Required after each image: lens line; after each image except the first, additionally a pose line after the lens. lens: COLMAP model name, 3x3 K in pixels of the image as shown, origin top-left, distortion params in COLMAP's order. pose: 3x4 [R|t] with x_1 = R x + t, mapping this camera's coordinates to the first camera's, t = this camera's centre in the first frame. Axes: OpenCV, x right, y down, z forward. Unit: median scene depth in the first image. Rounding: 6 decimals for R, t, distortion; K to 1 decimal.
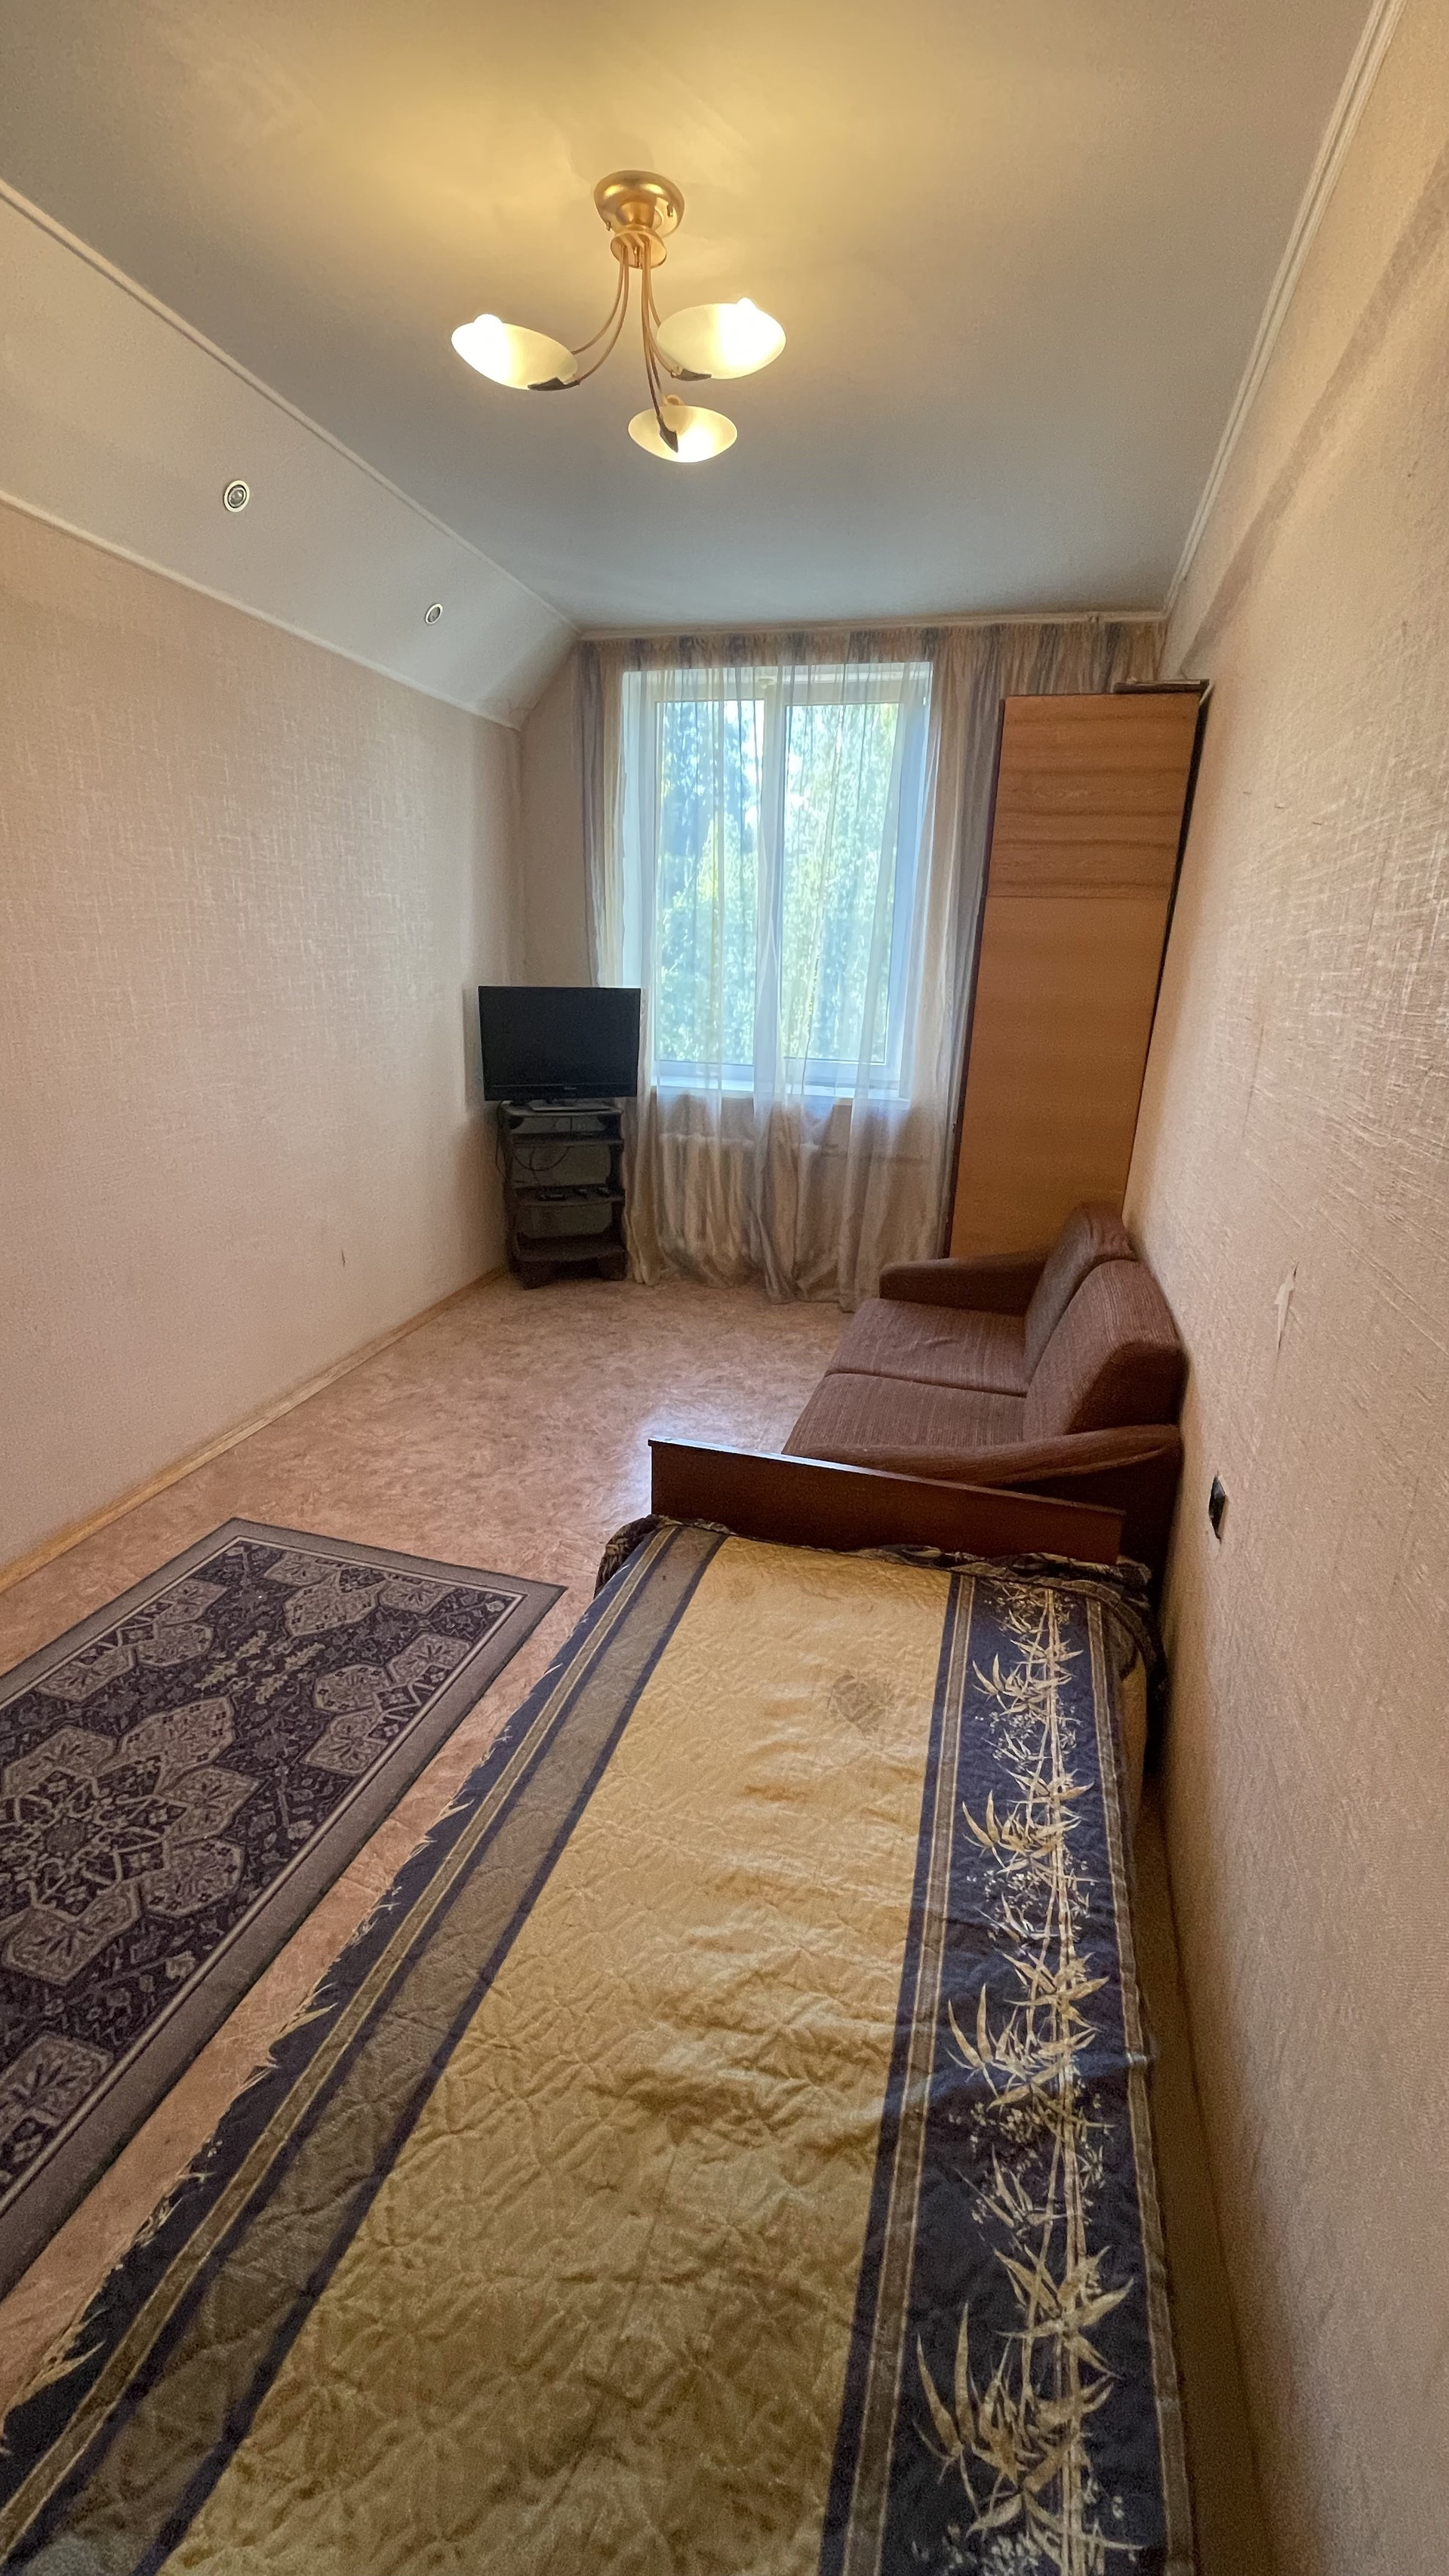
lens RADIAL K [[1041.0, 0, 739.5], [0, 1041.0, 1293.0], [0, 0, 1]] dist [-0.008594, 0.003827]
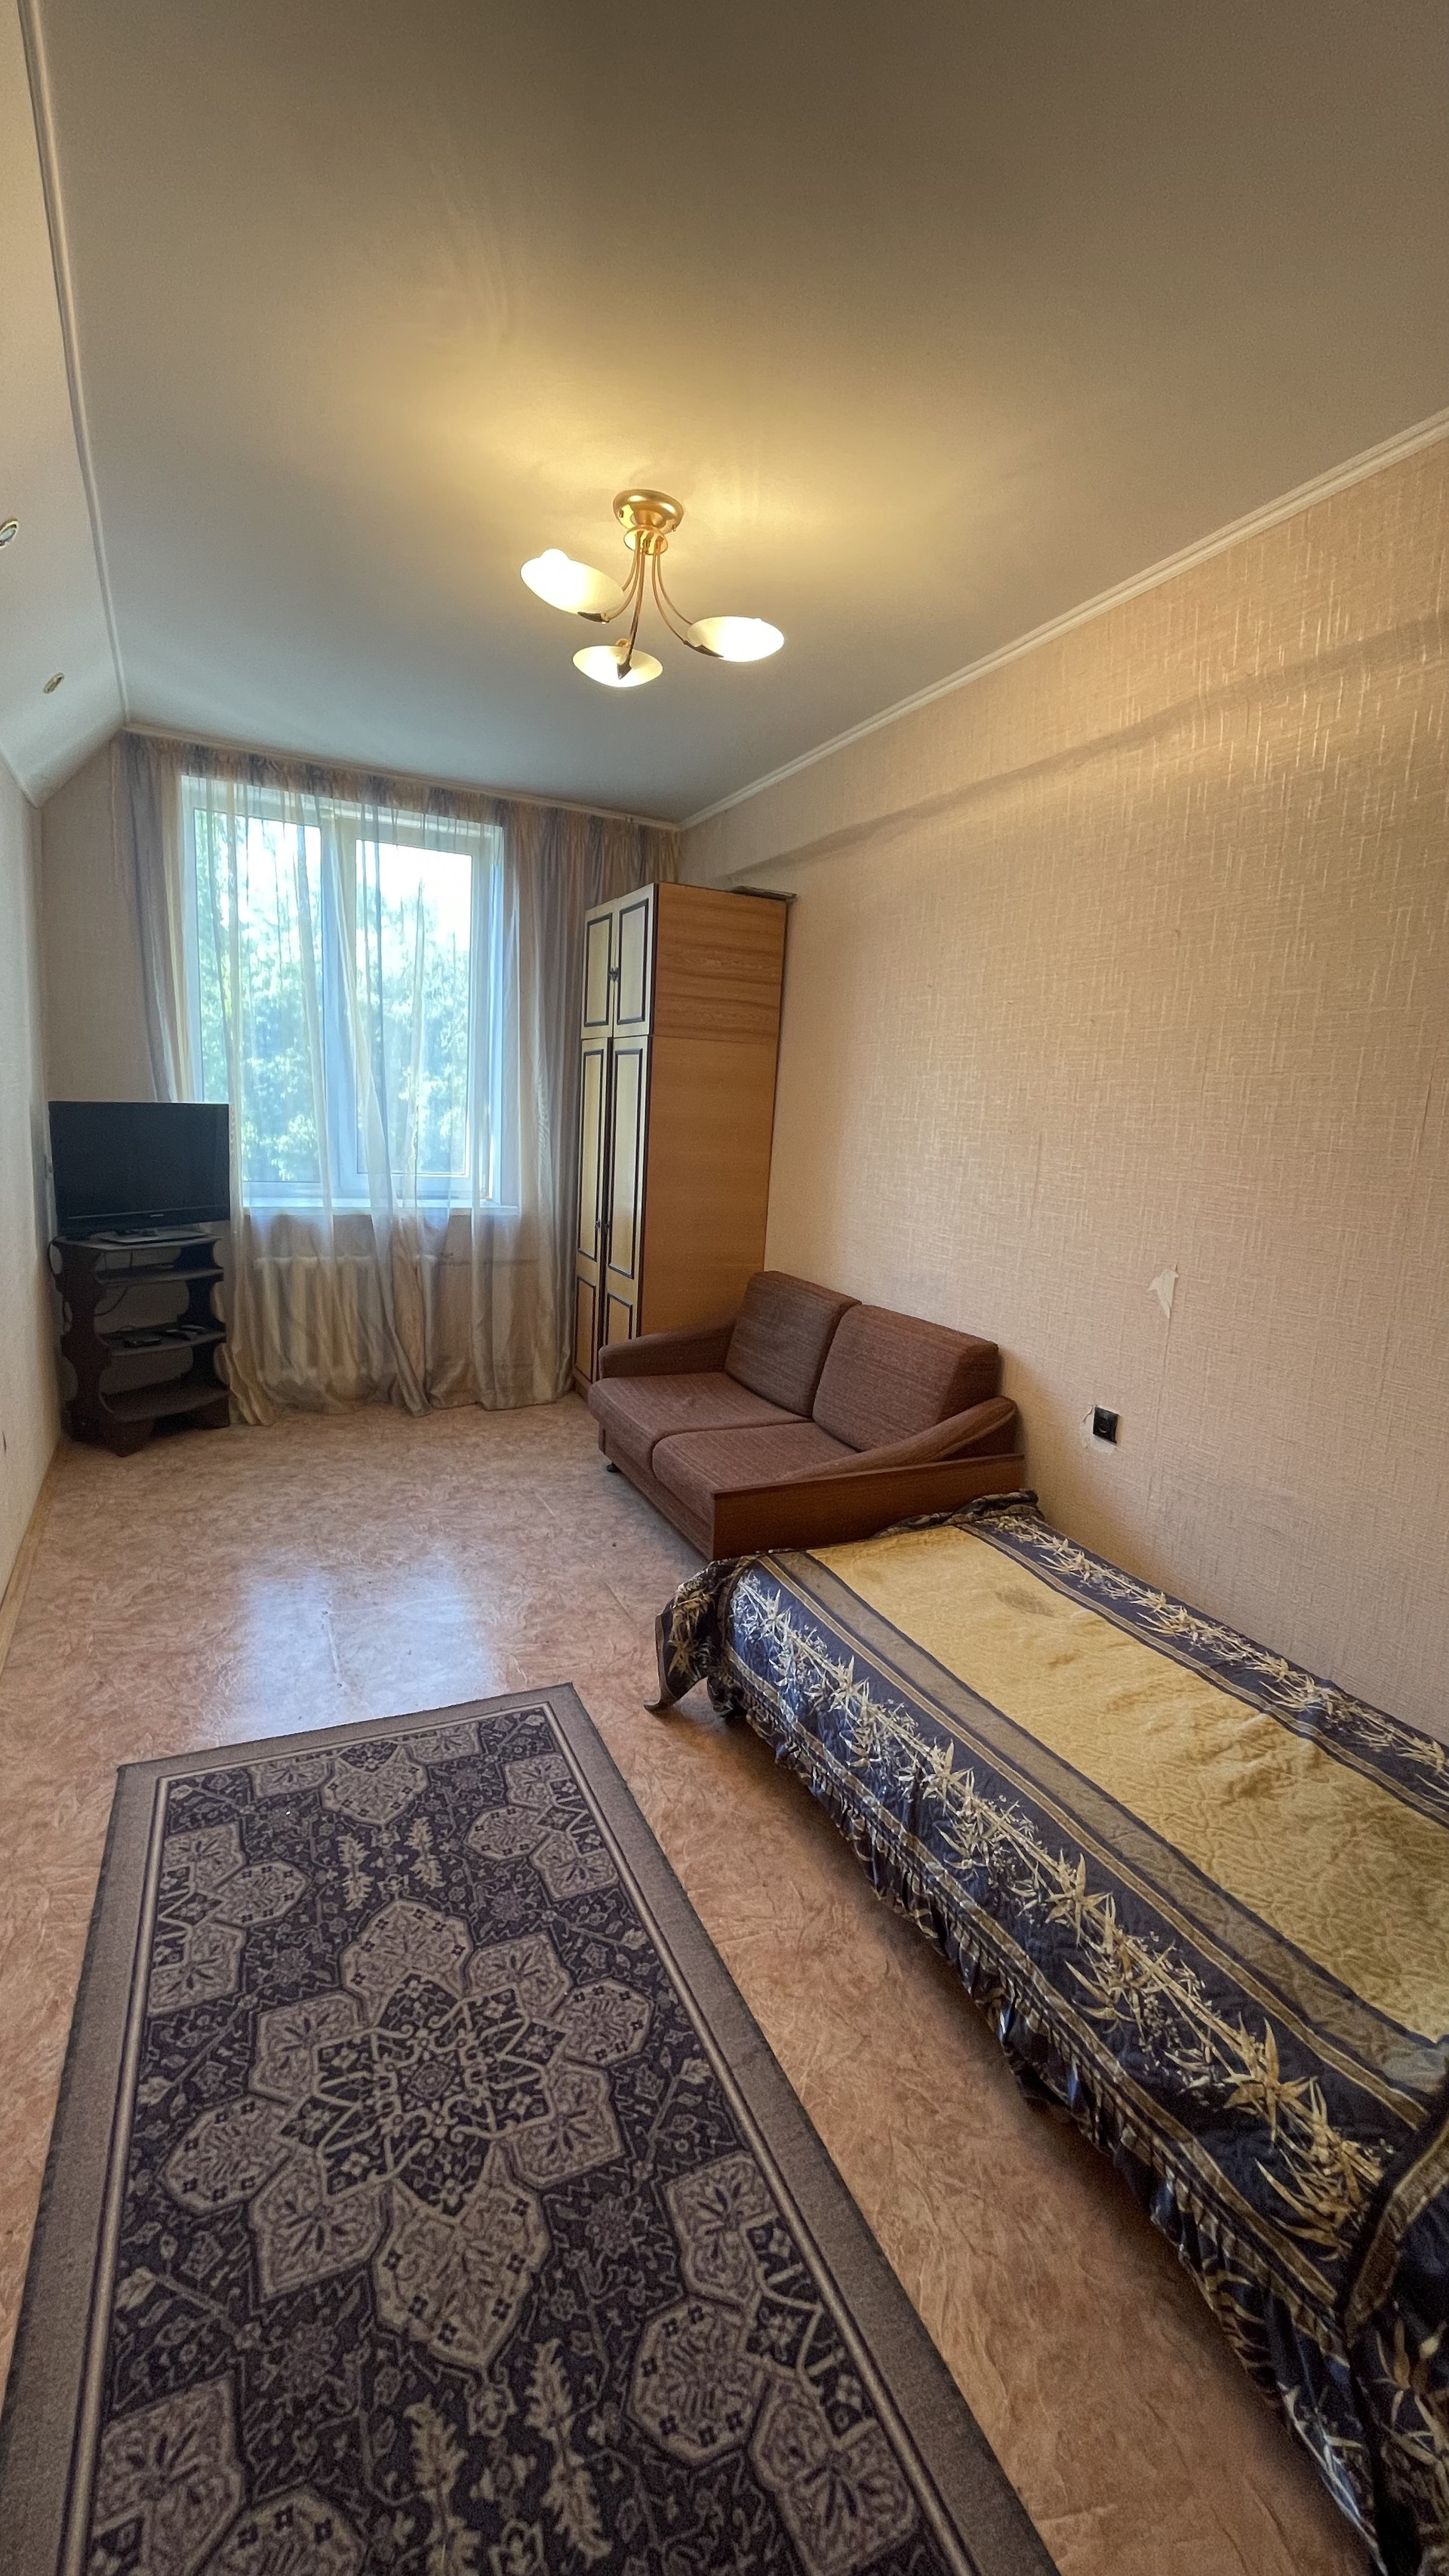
lens RADIAL K [[1046.2, 0, 733.3], [0, 1046.2, 1287.5], [0, 0, 1]] dist [-0.000796, 0.000369]
pose [[0.752970, -0.106414, 0.649394, -0.683790], [0.178027, 0.982980, -0.045344, -0.021849], [-0.633516, 0.149752, 0.759099, 0.068015]]
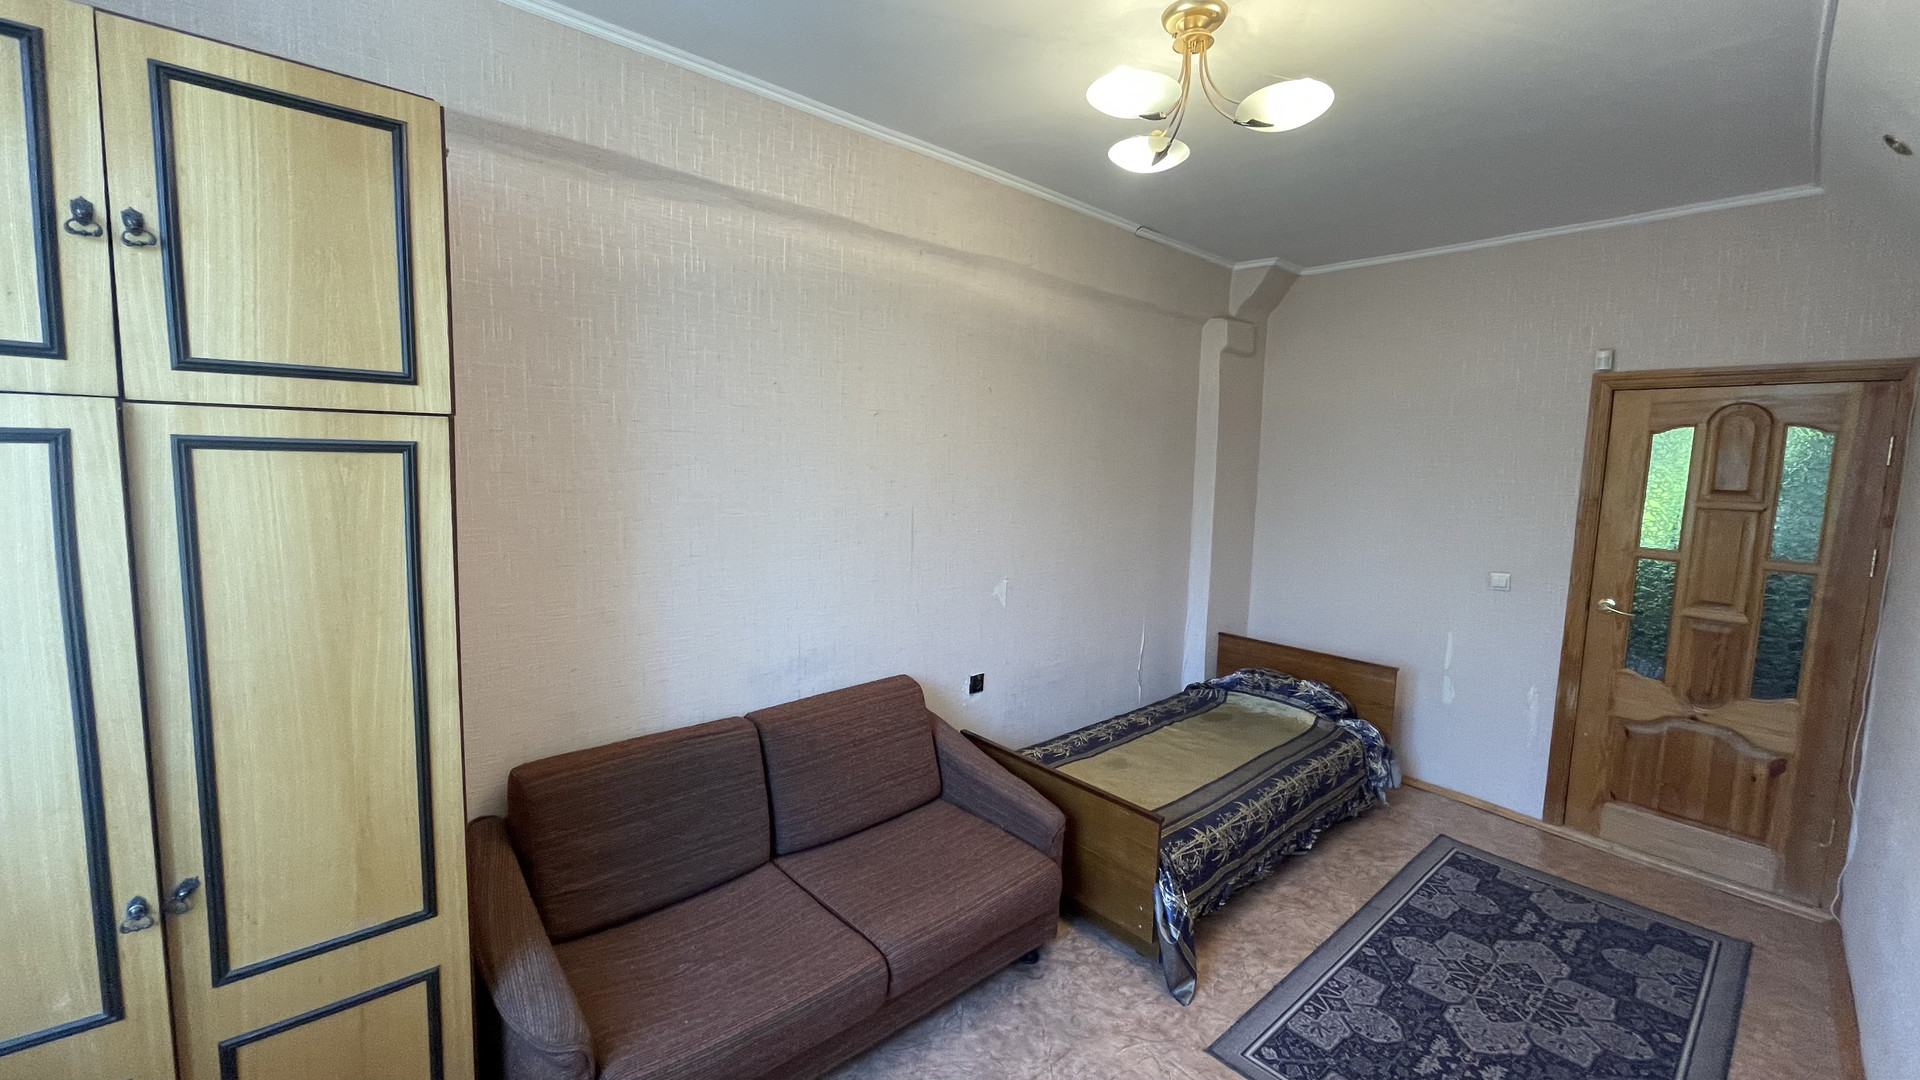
lens RADIAL K [[770.3, 0, 966.6], [0, 770.3, 542.1], [0, 0, 1]] dist [-0.000579, 0.000262]
pose [[-0.847540, -0.111940, 0.518792, -0.327201], [0.114895, 0.915624, 0.385268, -0.590352], [-0.518145, 0.386137, -0.763167, 1.594798]]
